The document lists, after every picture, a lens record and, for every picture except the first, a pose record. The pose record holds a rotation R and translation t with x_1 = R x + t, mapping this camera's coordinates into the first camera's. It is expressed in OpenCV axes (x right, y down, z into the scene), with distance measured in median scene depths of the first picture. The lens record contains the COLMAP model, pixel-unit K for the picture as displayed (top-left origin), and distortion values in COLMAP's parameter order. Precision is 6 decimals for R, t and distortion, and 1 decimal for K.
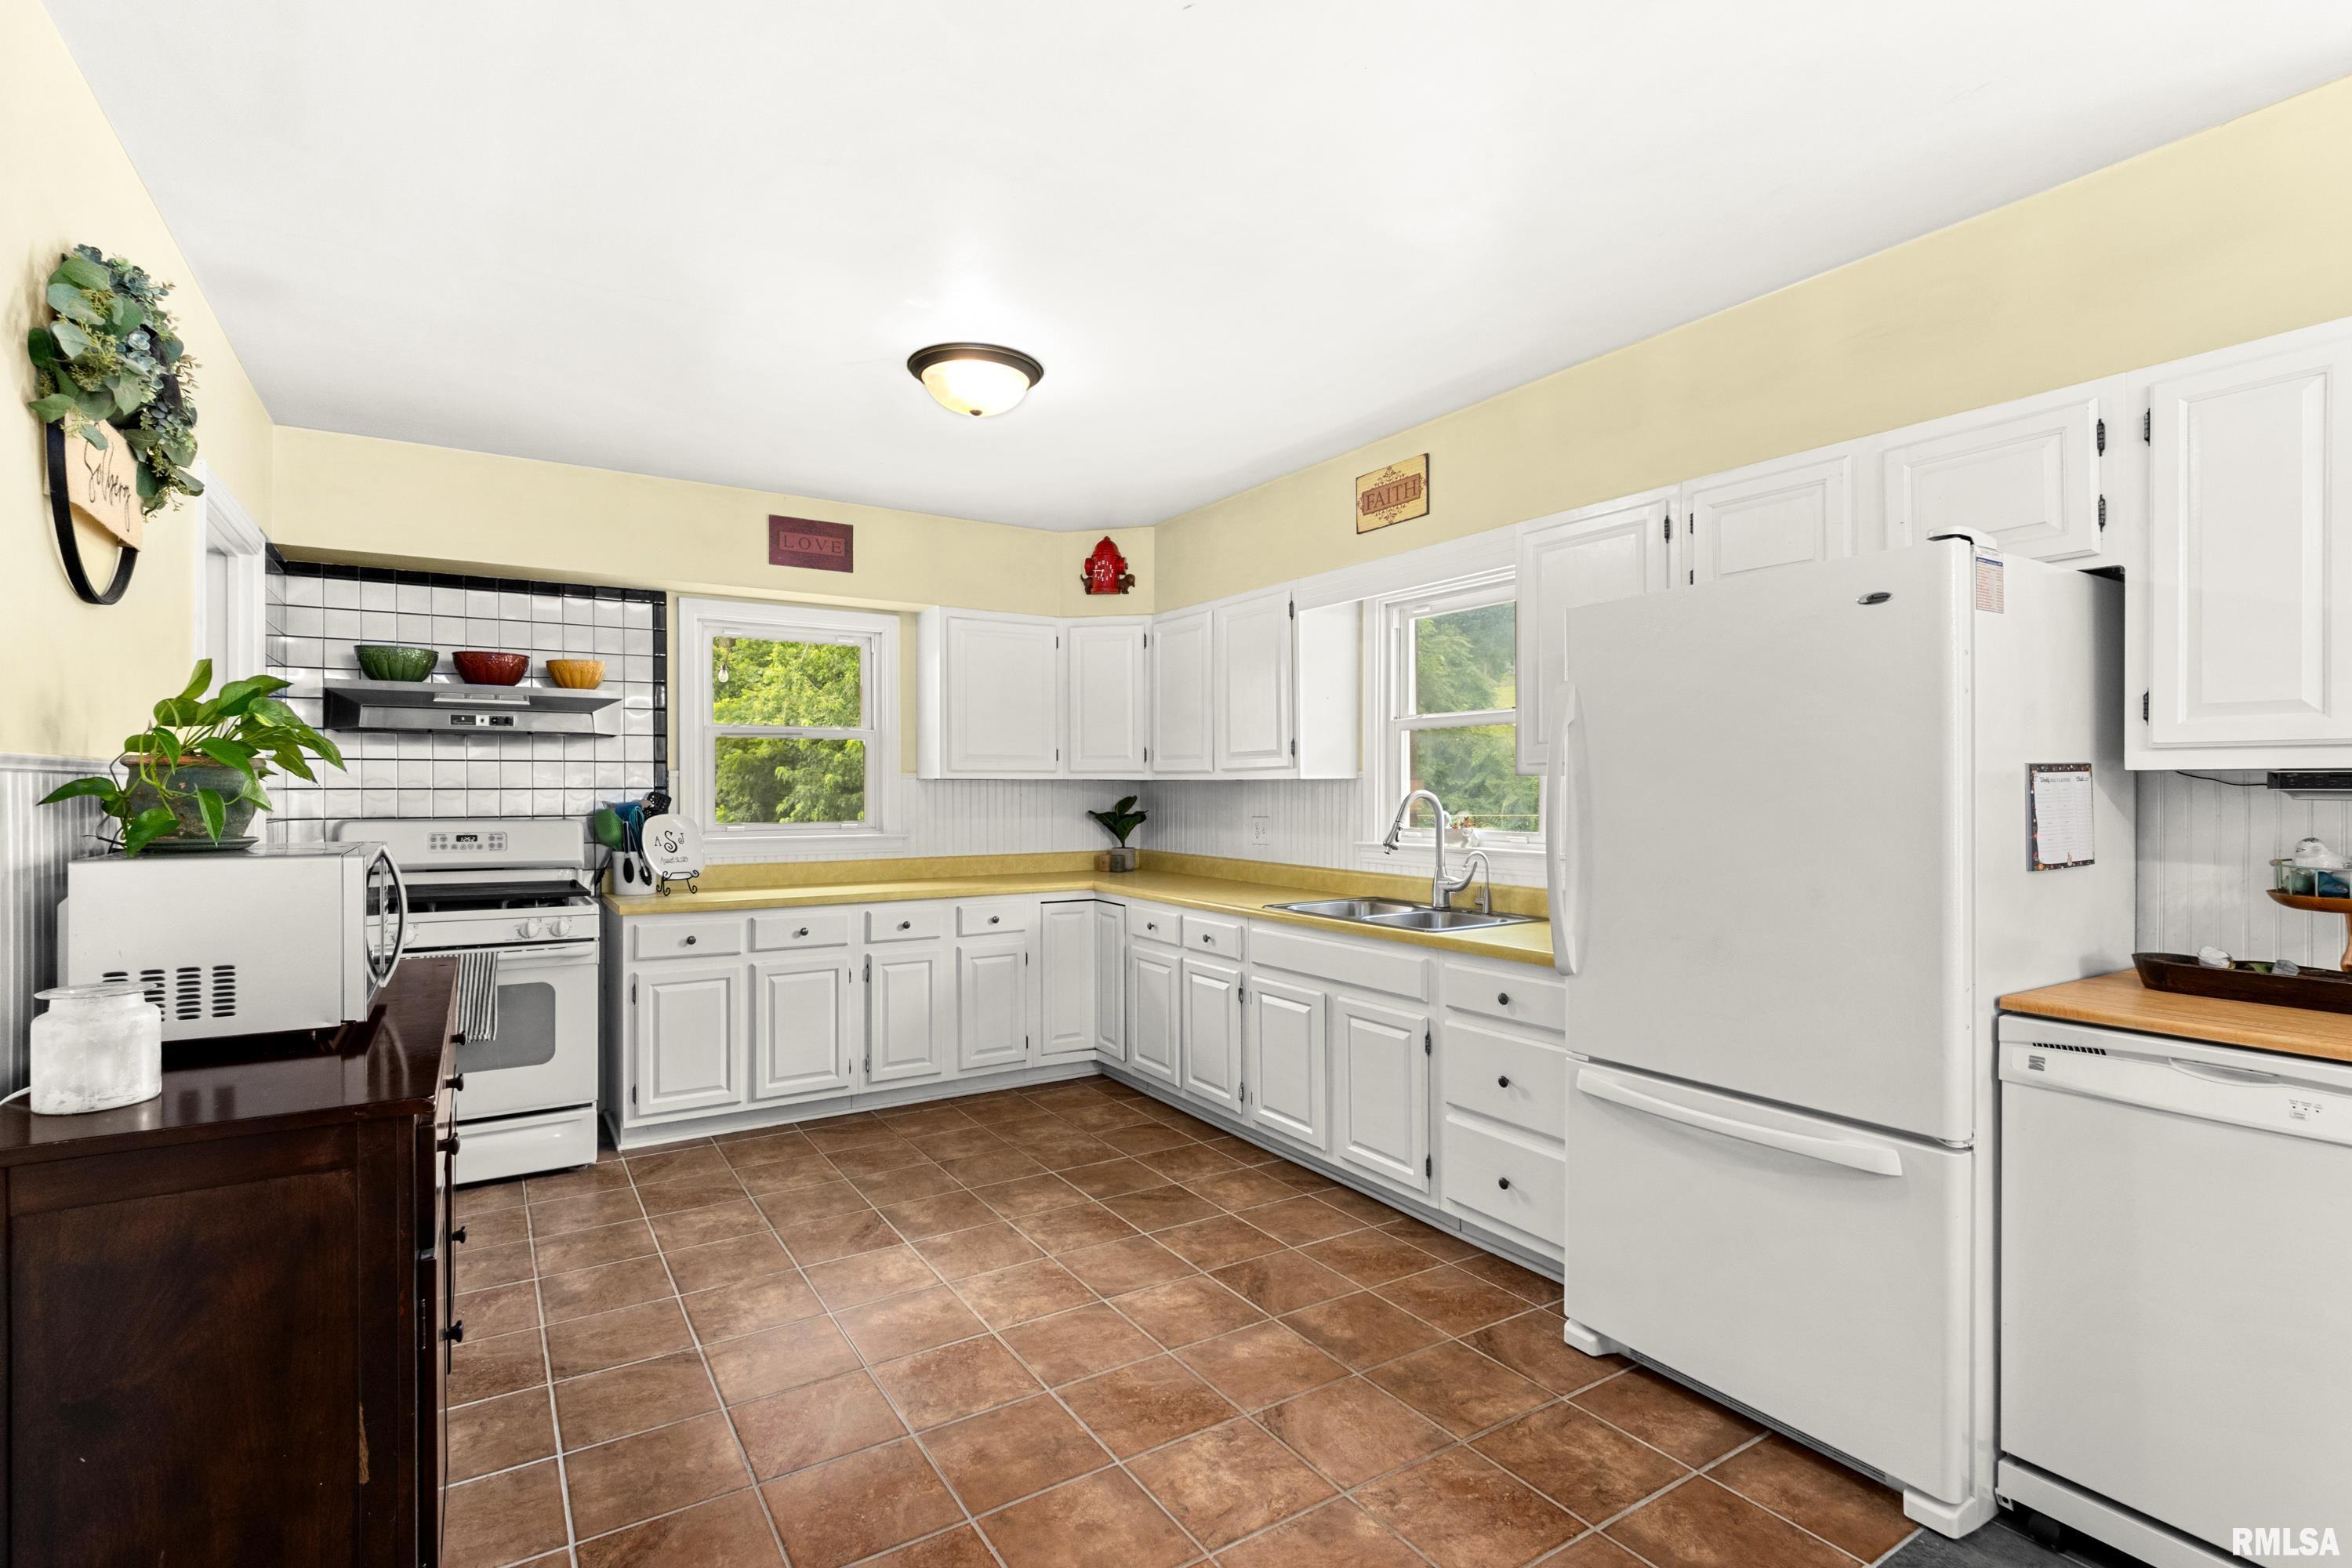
lens RADIAL K [[1107.7, 0, 1176.7], [0, 1107.7, 784.9], [0, 0, 1]] dist [-0.000119, -0.000079]
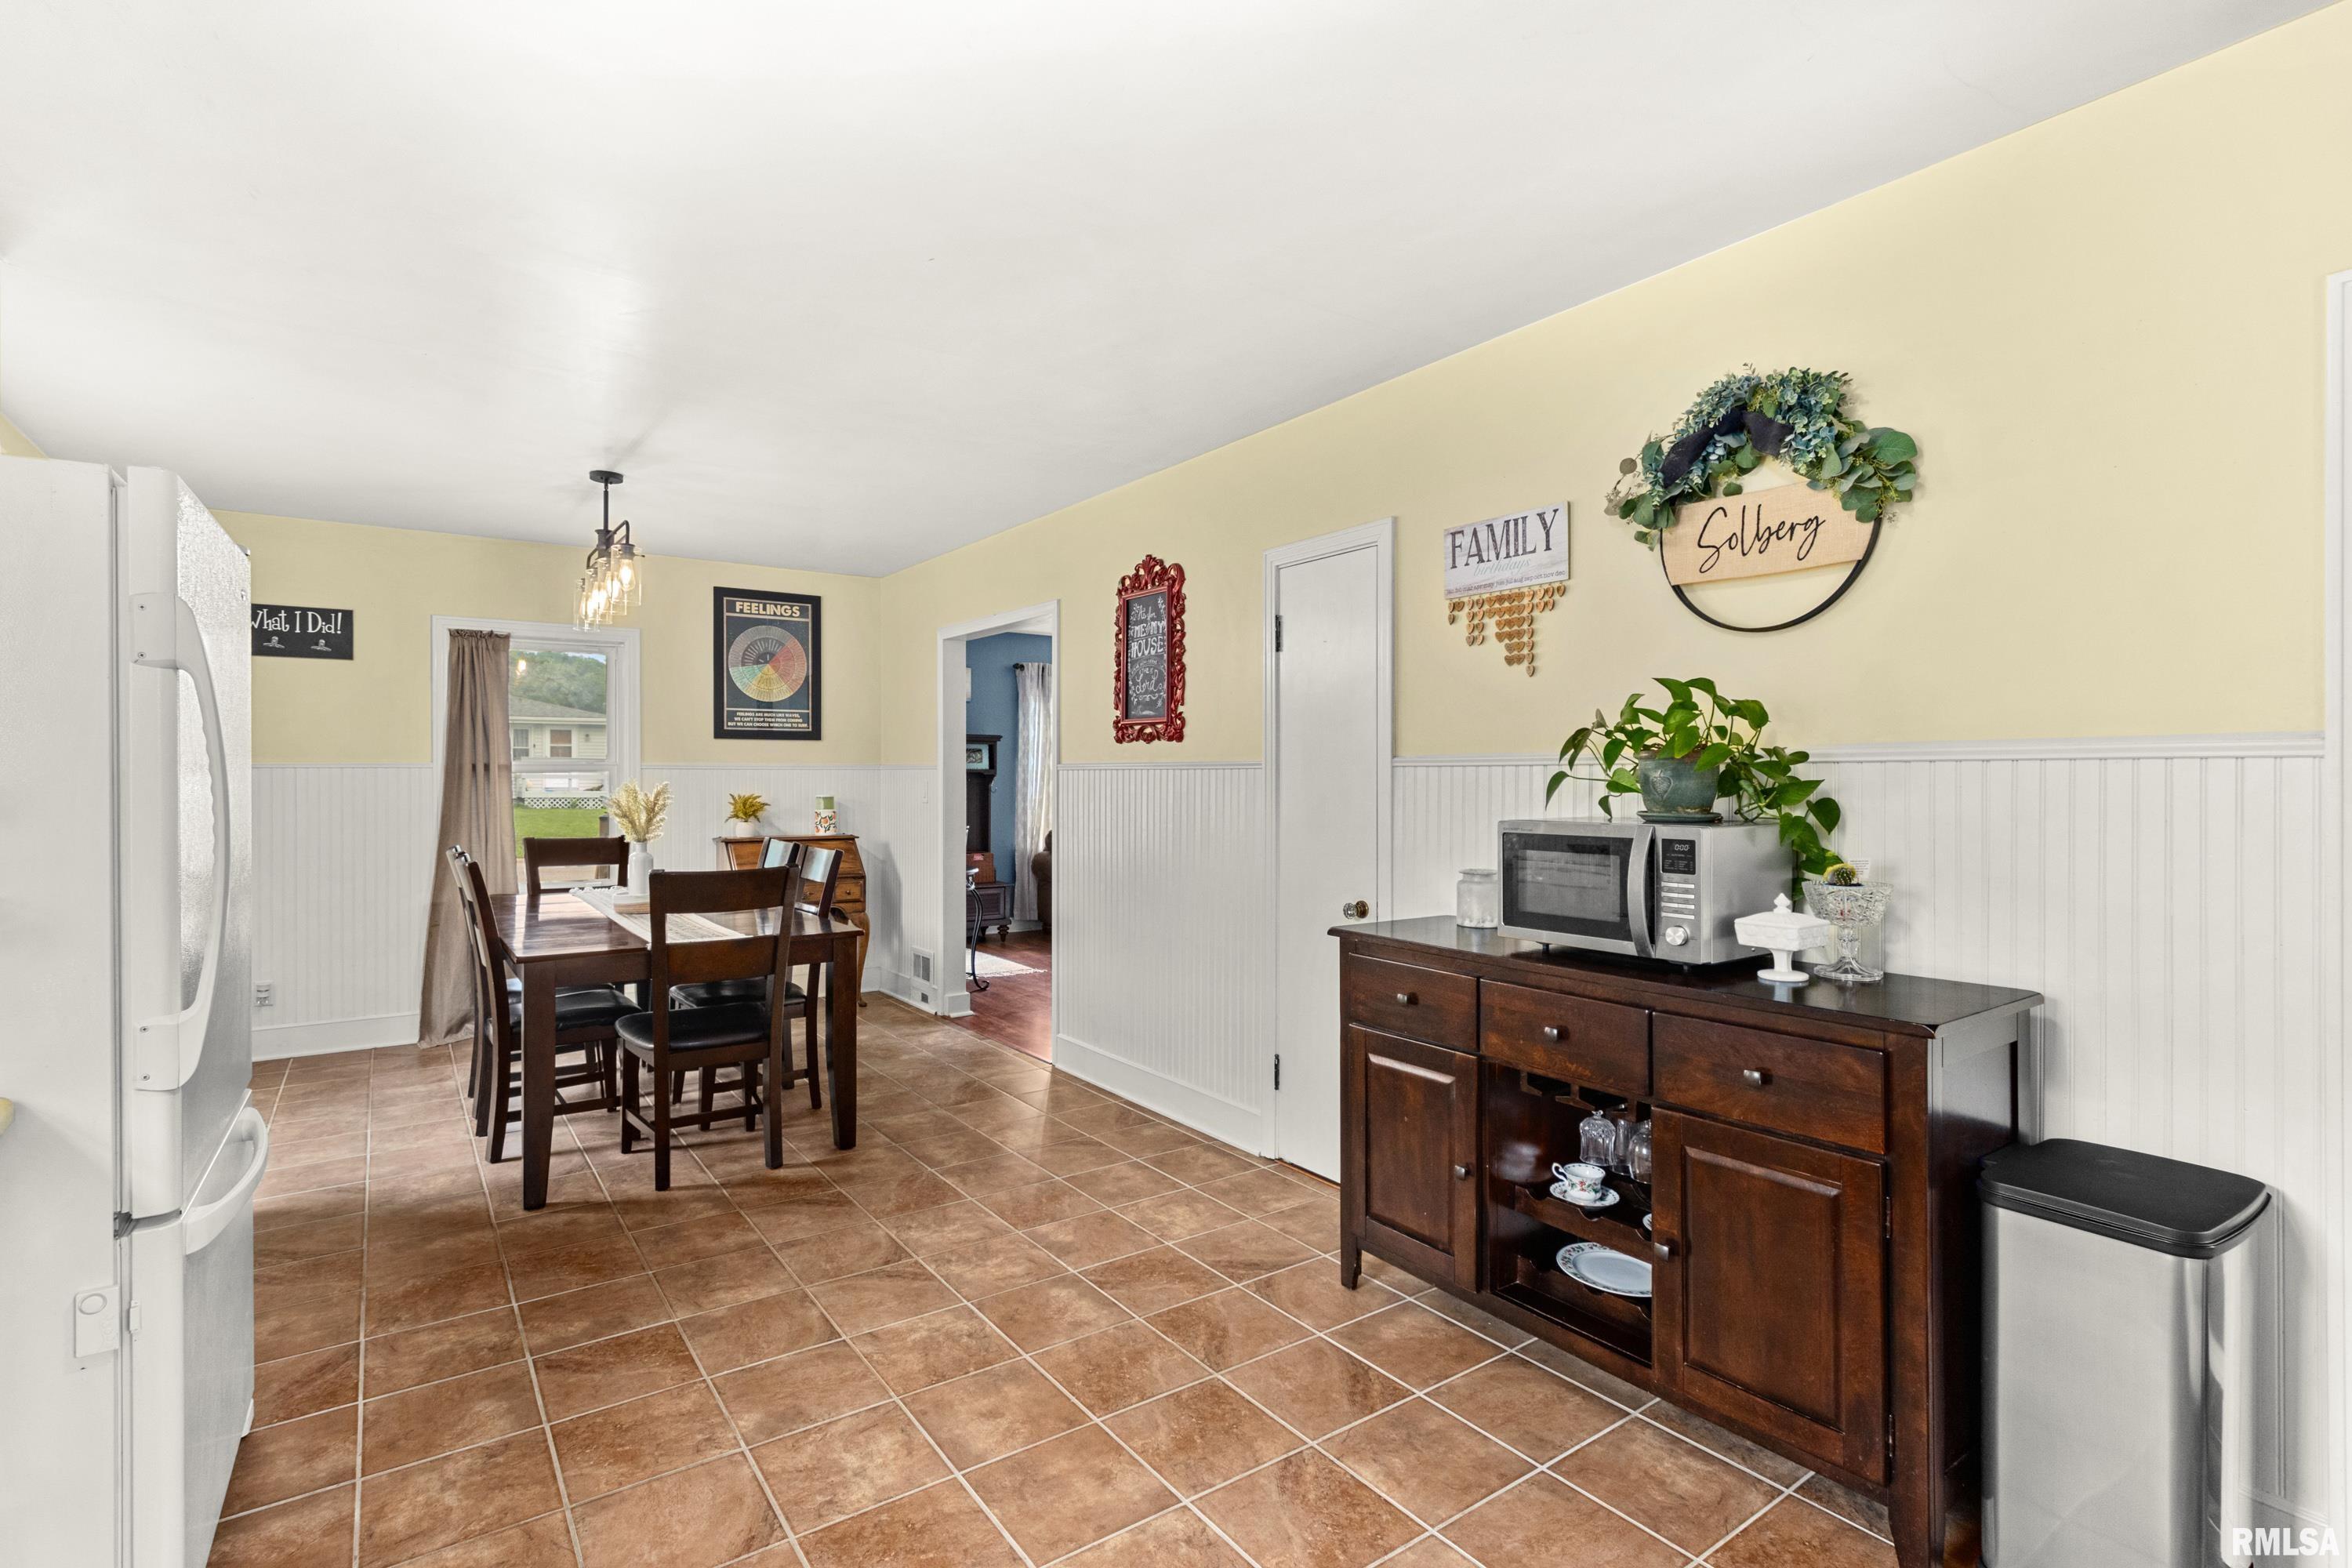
lens RADIAL K [[1107.7, 0, 1175.4], [0, 1107.7, 780.9], [0, 0, 1]] dist [-0.000119, -0.000079]
pose [[-0.998678, 0.001568, -0.051388, -0.195731], [0.001423, 0.999995, 0.002873, 0.005626], [0.051393, 0.002796, -0.998675, 2.003070]]
